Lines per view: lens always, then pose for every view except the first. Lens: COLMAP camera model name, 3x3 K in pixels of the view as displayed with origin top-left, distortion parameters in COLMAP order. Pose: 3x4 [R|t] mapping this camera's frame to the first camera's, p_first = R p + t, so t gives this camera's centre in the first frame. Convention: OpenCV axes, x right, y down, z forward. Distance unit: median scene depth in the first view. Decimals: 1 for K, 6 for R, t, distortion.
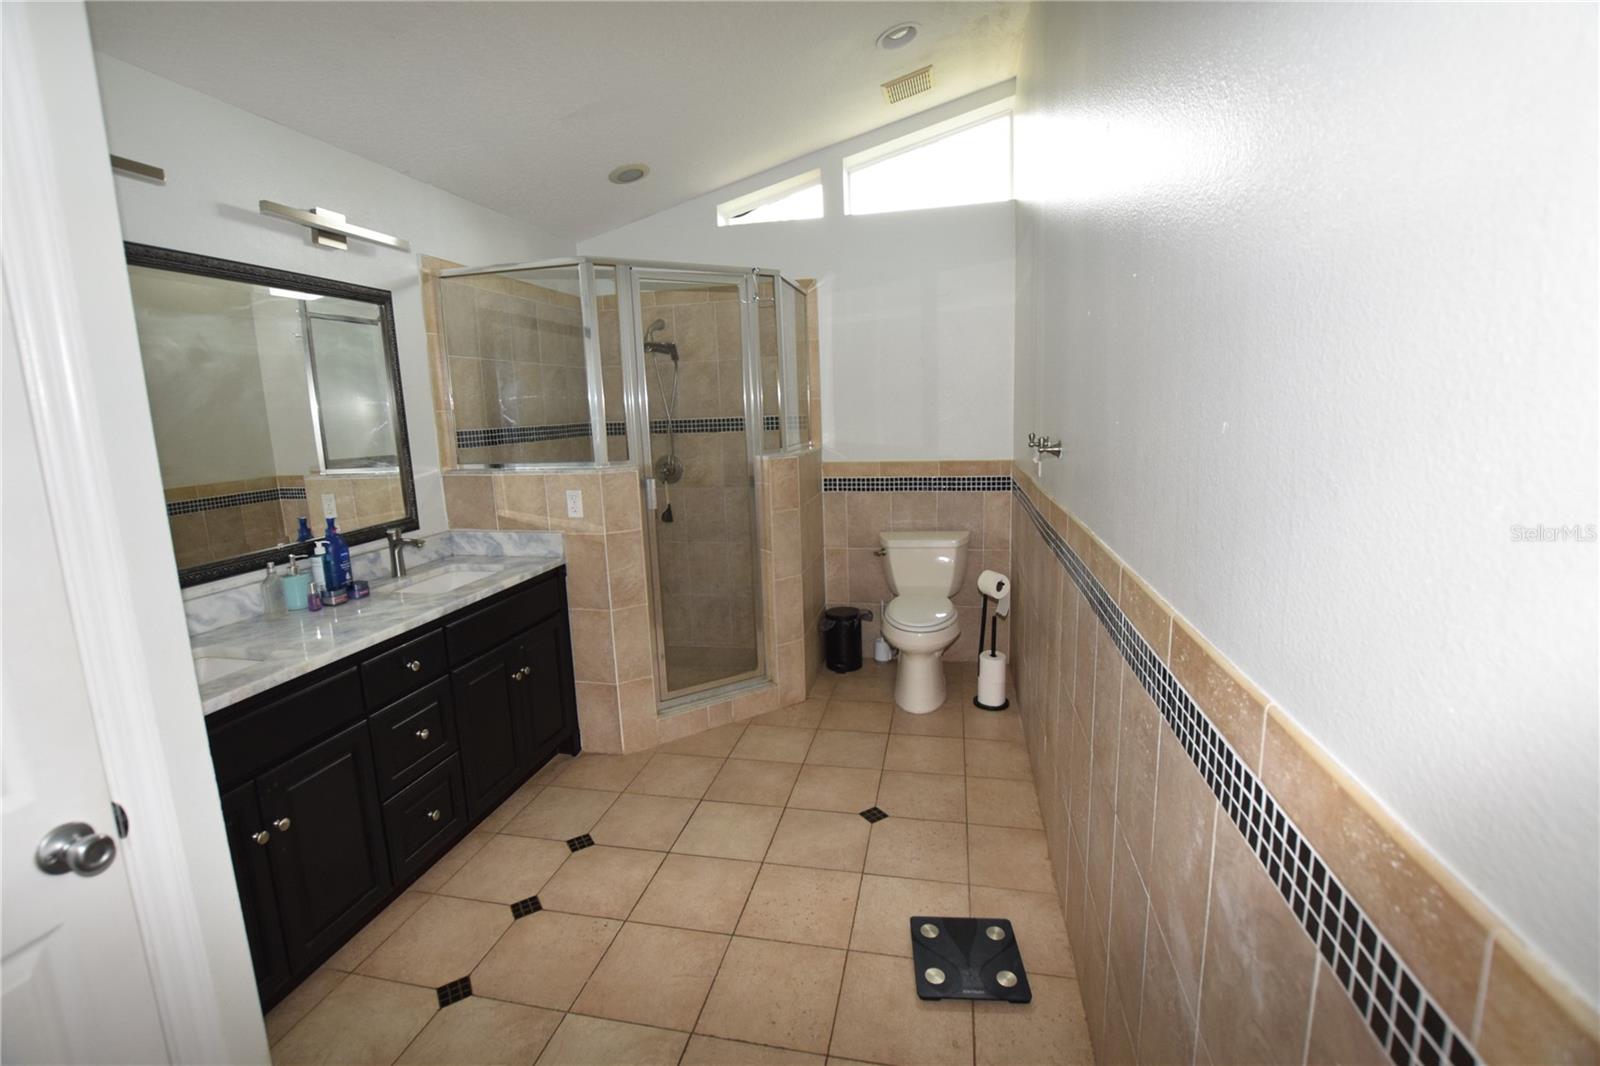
lens RADIAL K [[698.8, 0, 795.5], [0, 698.8, 521.0], [0, 0, 1]] dist [-0.034302, 0.005682]
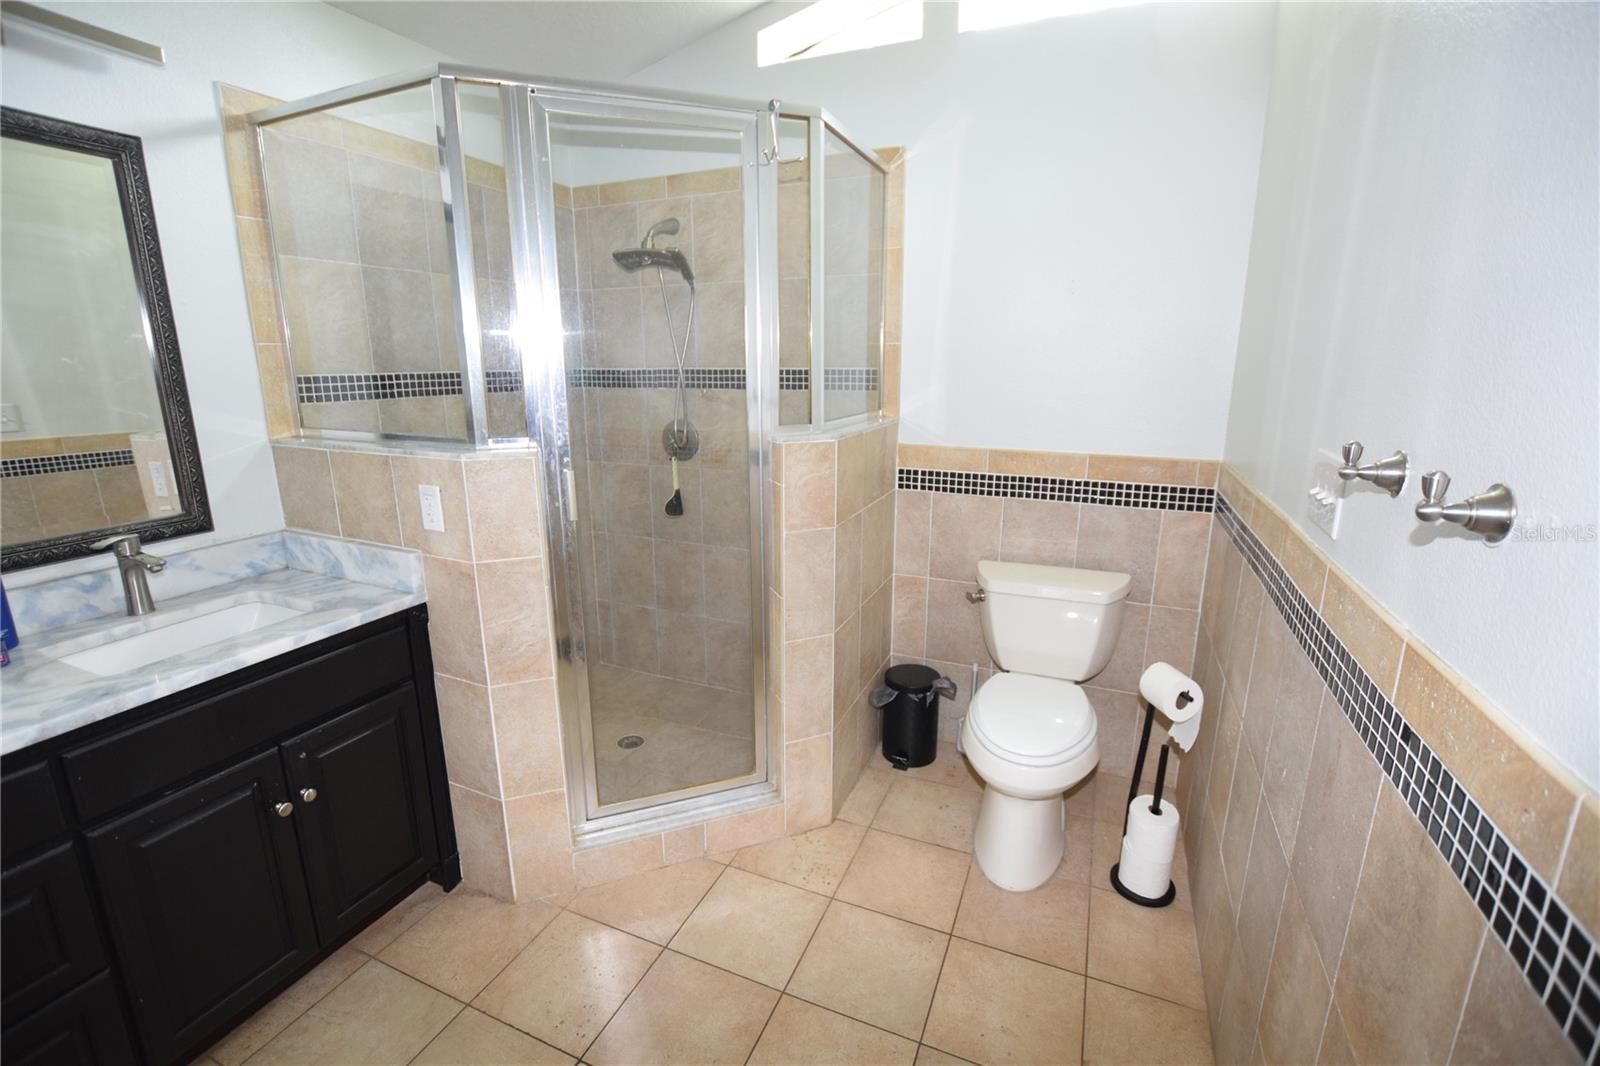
lens RADIAL K [[701.0, 0, 806.5], [0, 701.0, 513.0], [0, 0, 1]] dist [-0.012202, -0.000204]
pose [[0.980822, 0.073127, -0.180665, 0.088345], [-0.061699, 0.995770, 0.068089, -0.067906], [0.184880, -0.055637, 0.981185, 0.395505]]
